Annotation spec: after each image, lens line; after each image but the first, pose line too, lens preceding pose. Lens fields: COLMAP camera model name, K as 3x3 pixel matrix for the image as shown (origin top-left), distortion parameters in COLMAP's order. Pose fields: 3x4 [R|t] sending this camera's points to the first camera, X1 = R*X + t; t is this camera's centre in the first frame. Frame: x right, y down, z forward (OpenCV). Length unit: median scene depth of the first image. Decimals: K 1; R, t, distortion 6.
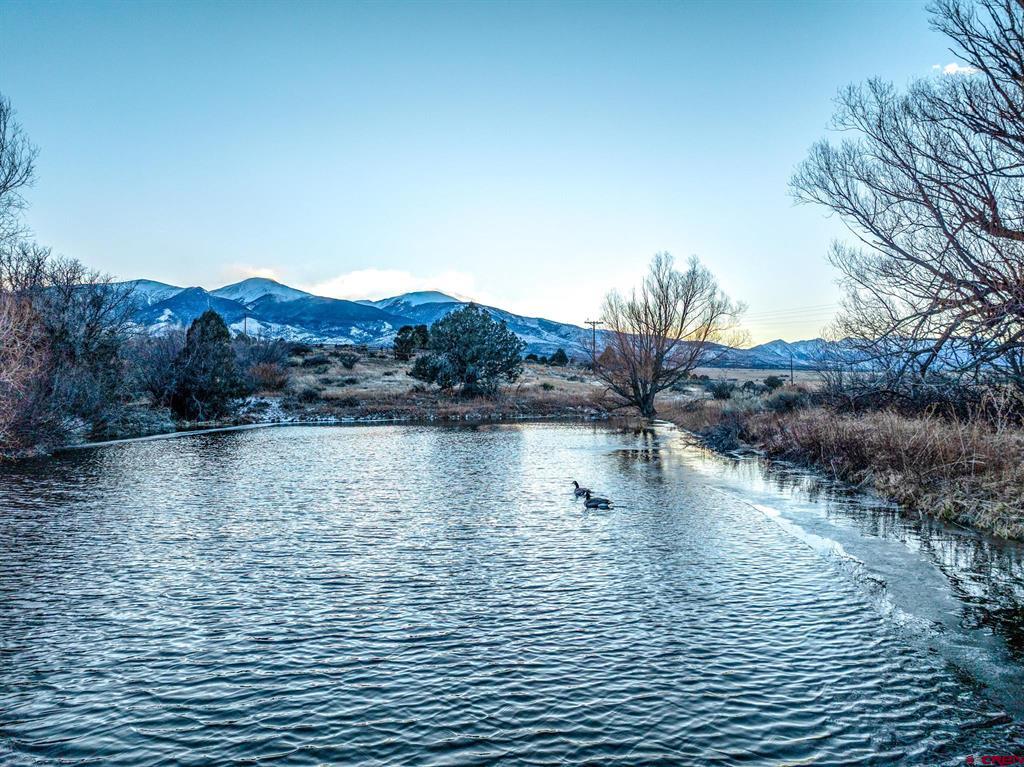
lens RADIAL K [[716.9, 0, 512.0], [0, 716.9, 383.5], [0, 0, 1]] dist [-0.042770, 0.005511]
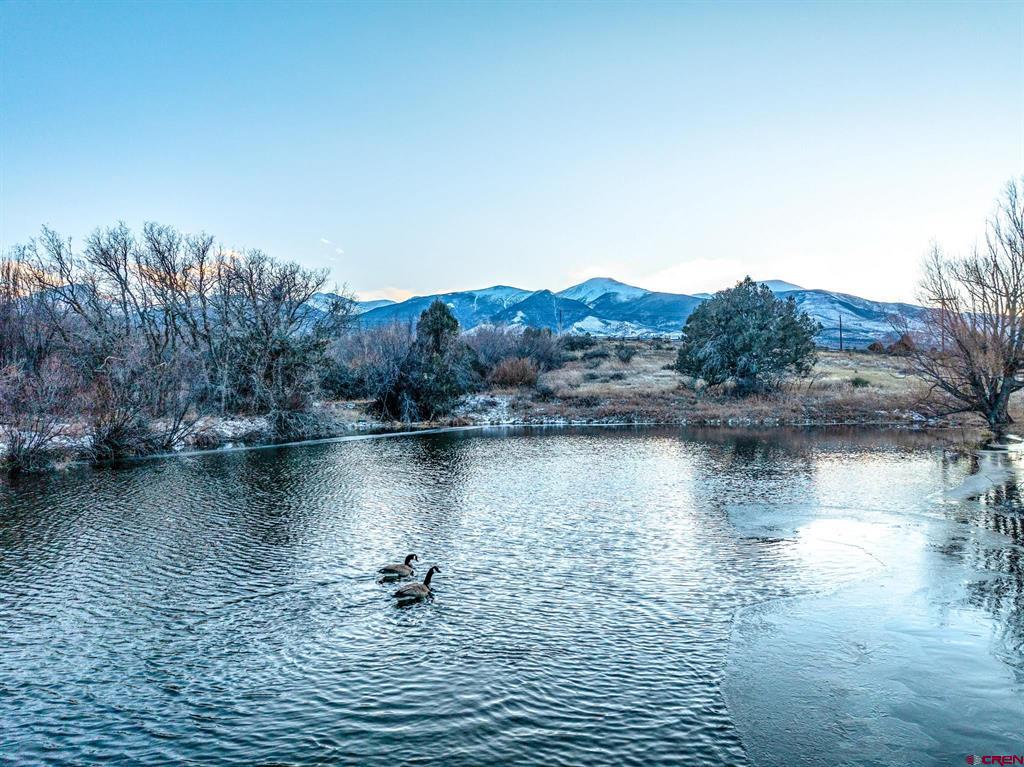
lens RADIAL K [[716.9, 0, 512.0], [0, 716.9, 383.5], [0, 0, 1]] dist [-0.042770, 0.005511]
pose [[0.893600, -0.001562, -0.448862, 0.066446], [0.004867, 0.999969, 0.006209, -0.000959], [0.448839, -0.007733, 0.893579, 0.177390]]
